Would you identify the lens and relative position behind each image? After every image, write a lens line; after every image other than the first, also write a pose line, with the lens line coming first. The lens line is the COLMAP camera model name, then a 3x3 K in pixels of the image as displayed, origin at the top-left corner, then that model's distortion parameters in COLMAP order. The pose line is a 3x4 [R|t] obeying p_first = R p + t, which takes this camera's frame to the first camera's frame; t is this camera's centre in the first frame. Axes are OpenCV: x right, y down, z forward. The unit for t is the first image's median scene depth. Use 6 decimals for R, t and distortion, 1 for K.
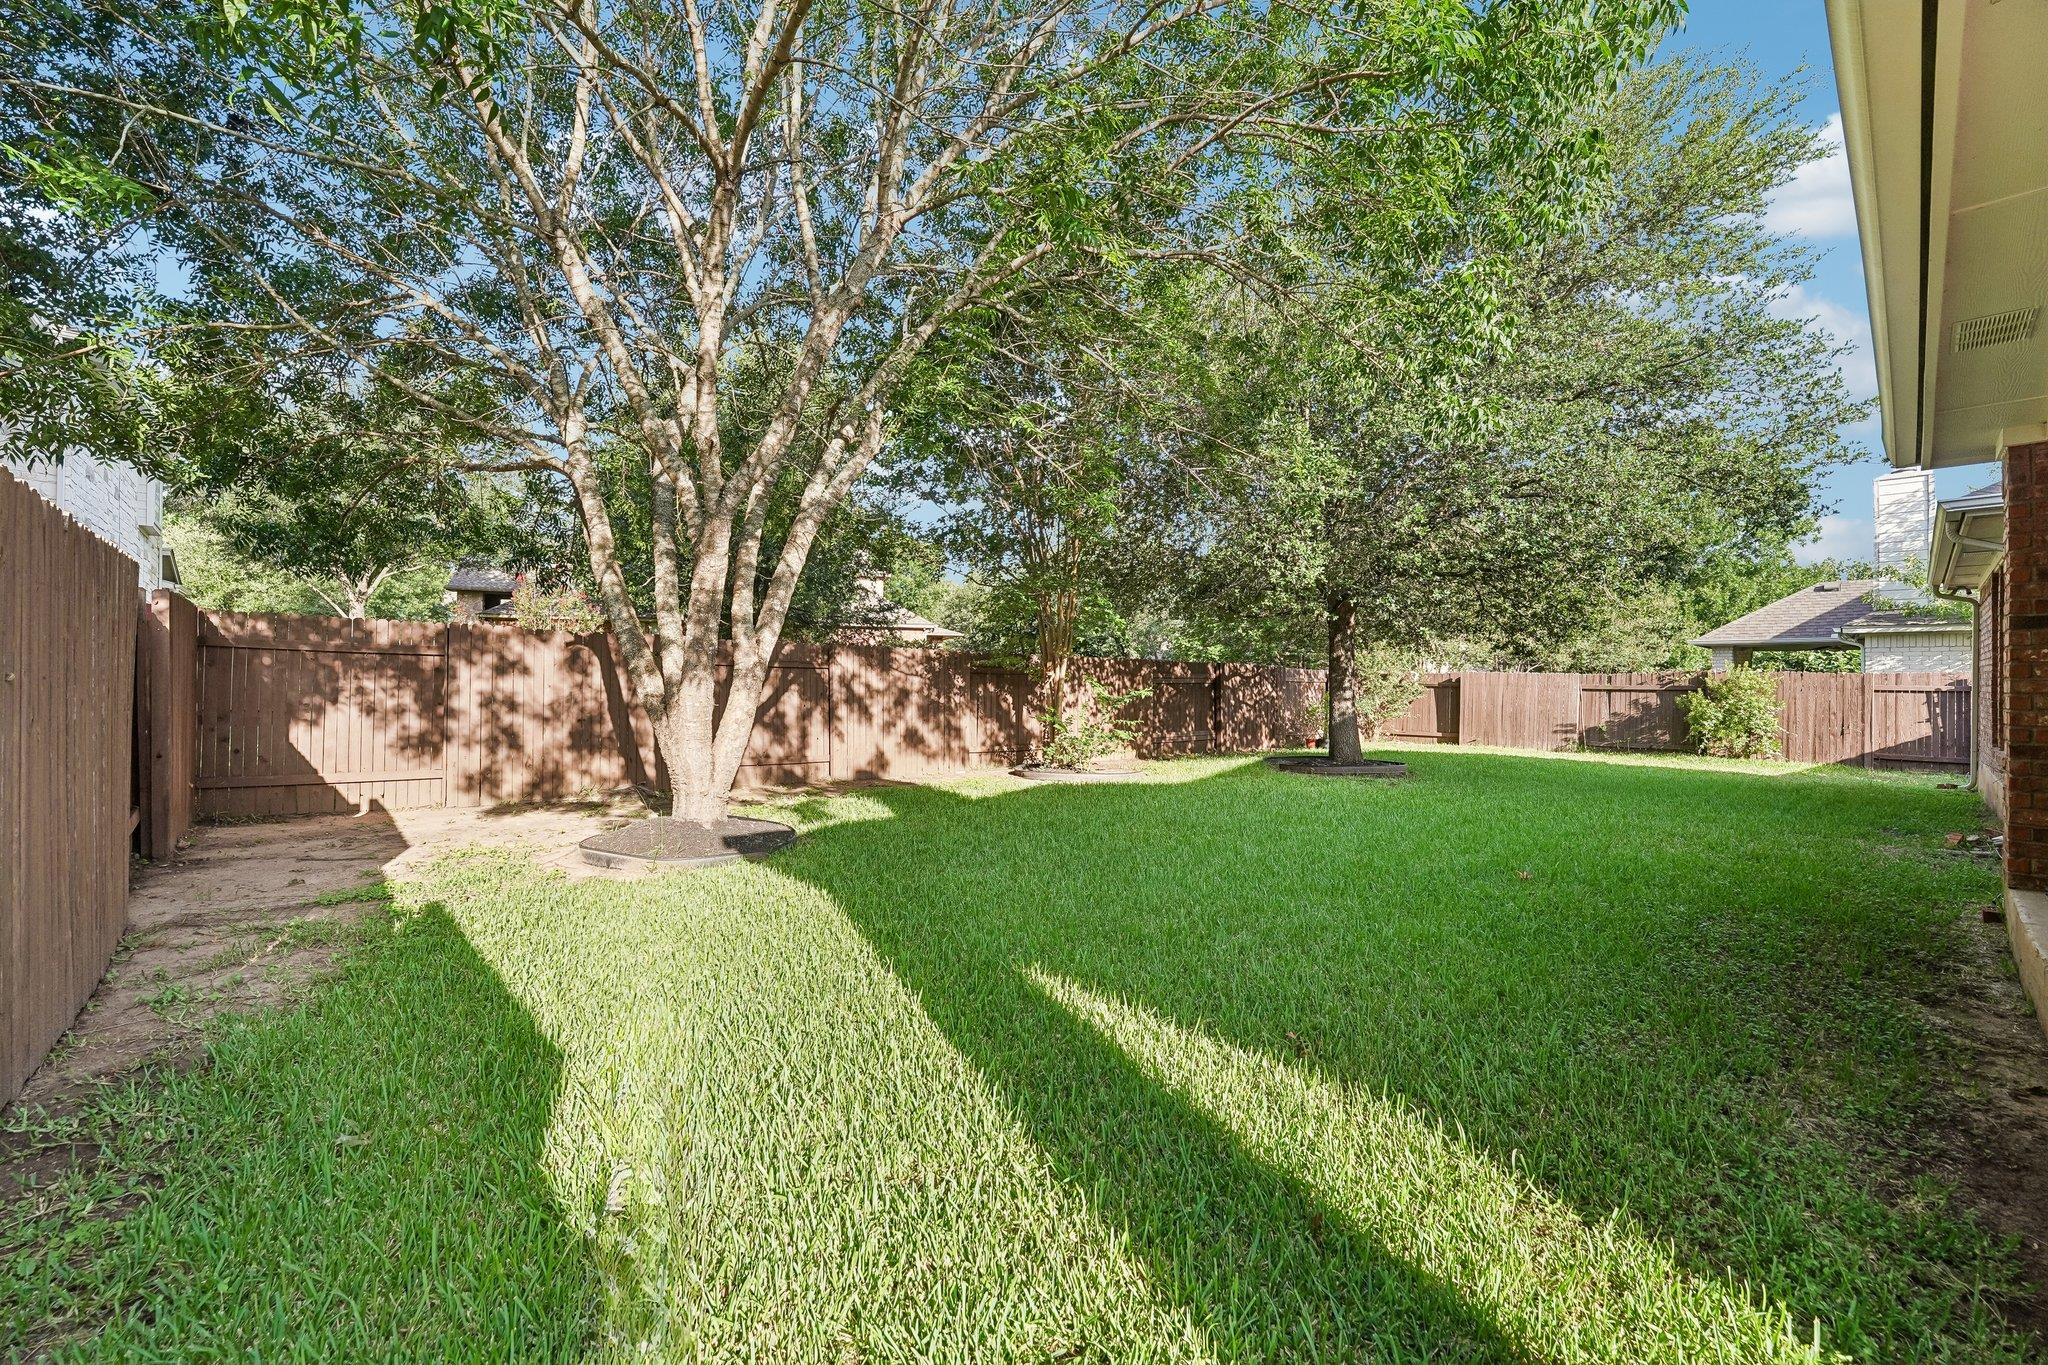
lens RADIAL K [[853.1, 0, 1021.1], [0, 853.1, 679.2], [0, 0, 1]] dist [-0.025436, 0.000700]
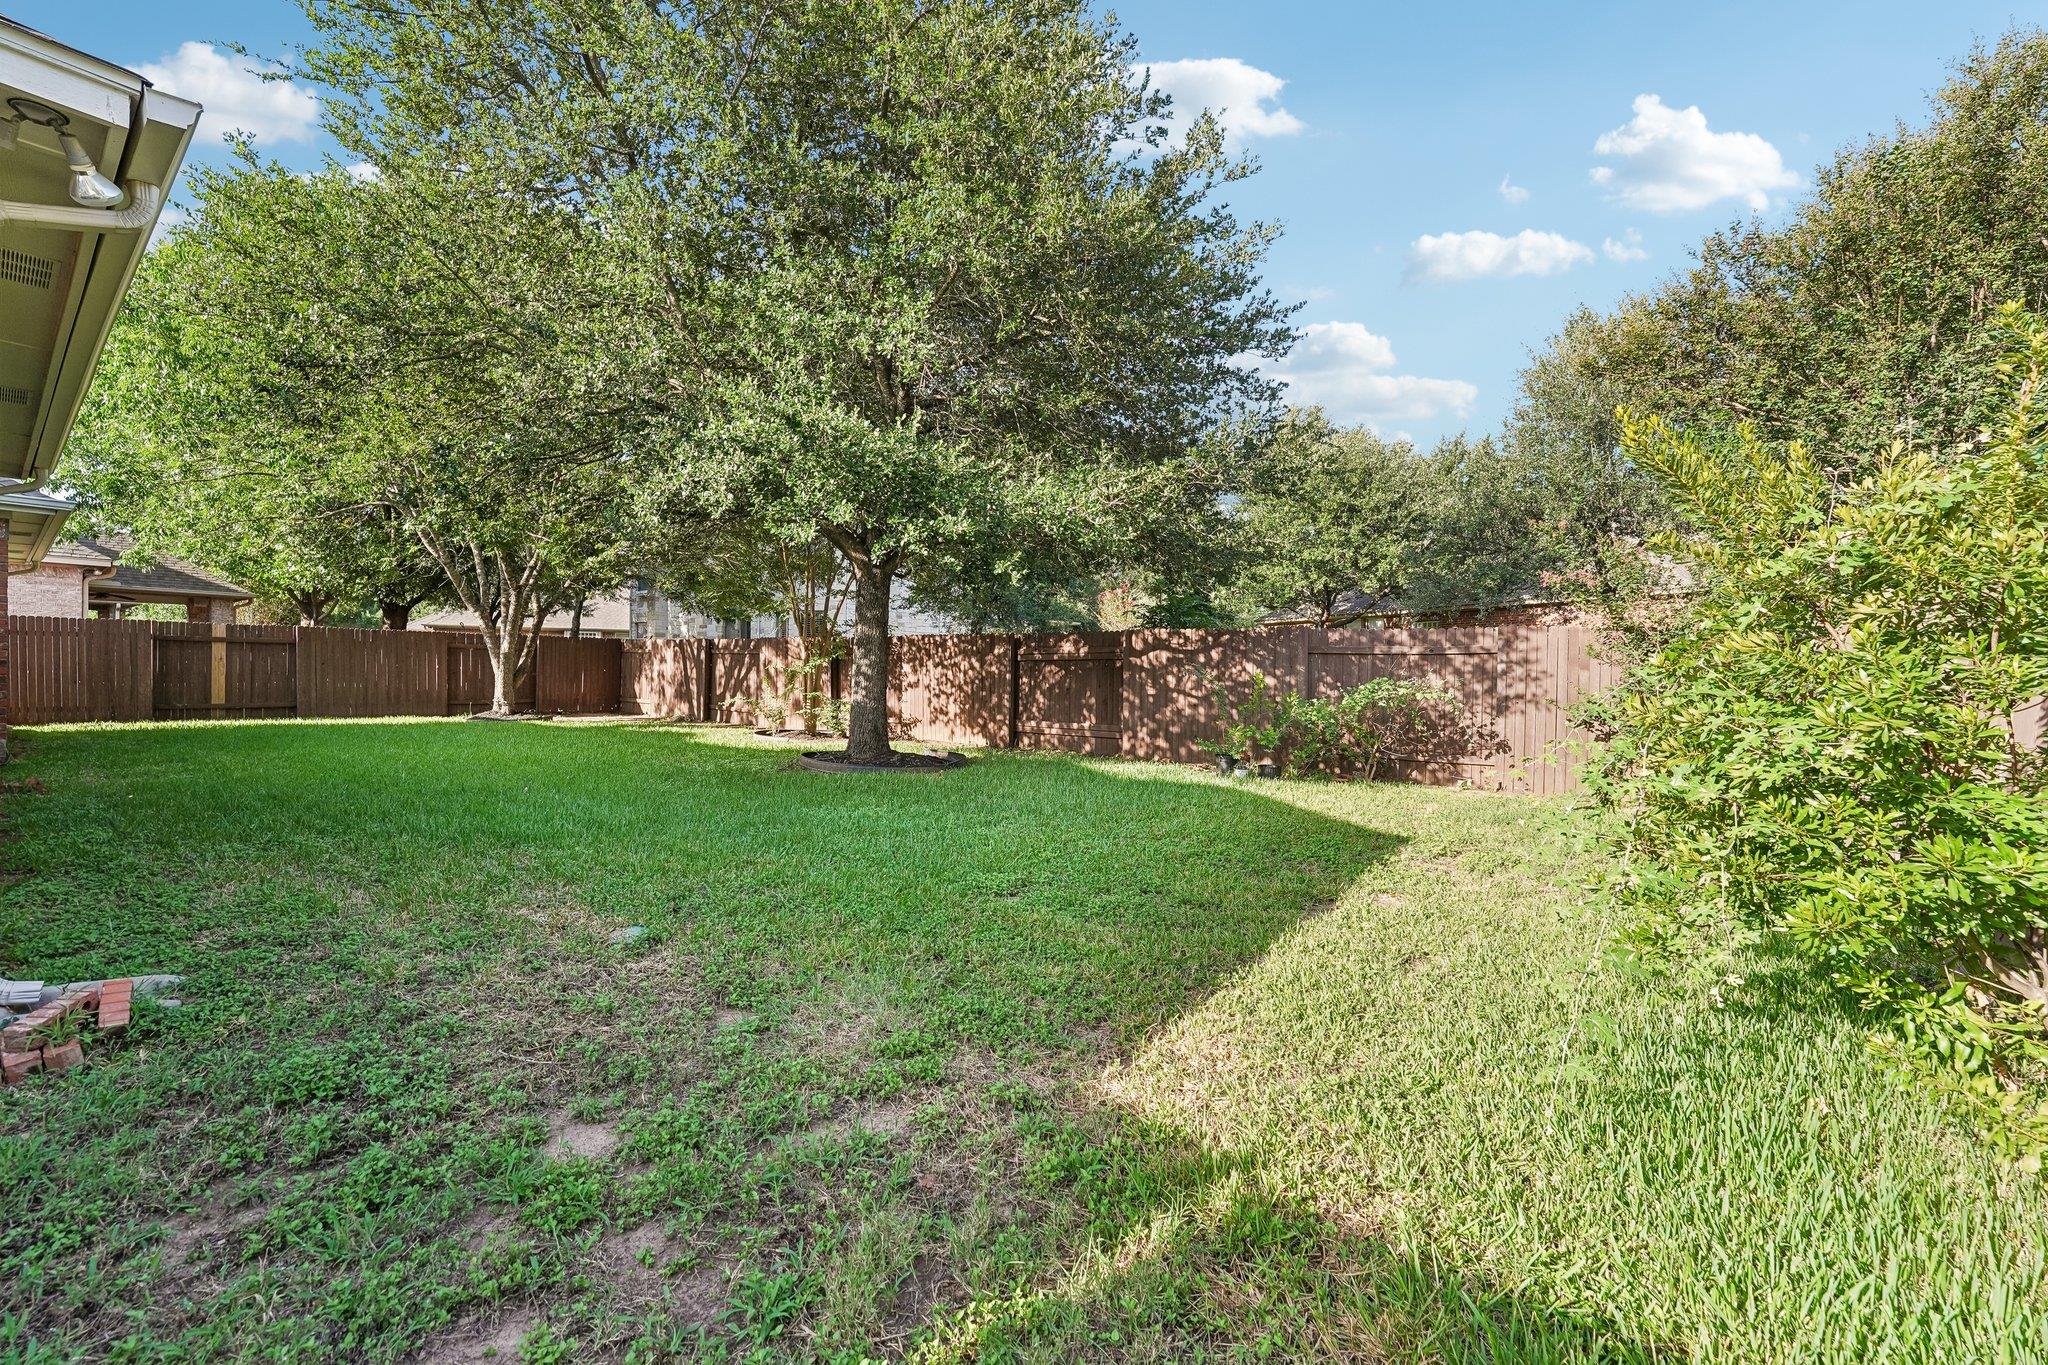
lens RADIAL K [[853.1, 0, 1021.1], [0, 853.1, 679.2], [0, 0, 1]] dist [-0.025436, 0.000700]
pose [[0.145861, -0.008130, -0.989272, 1.065411], [-0.008685, 0.999917, -0.009499, 0.030407], [0.989267, 0.009978, 0.145778, 0.954265]]
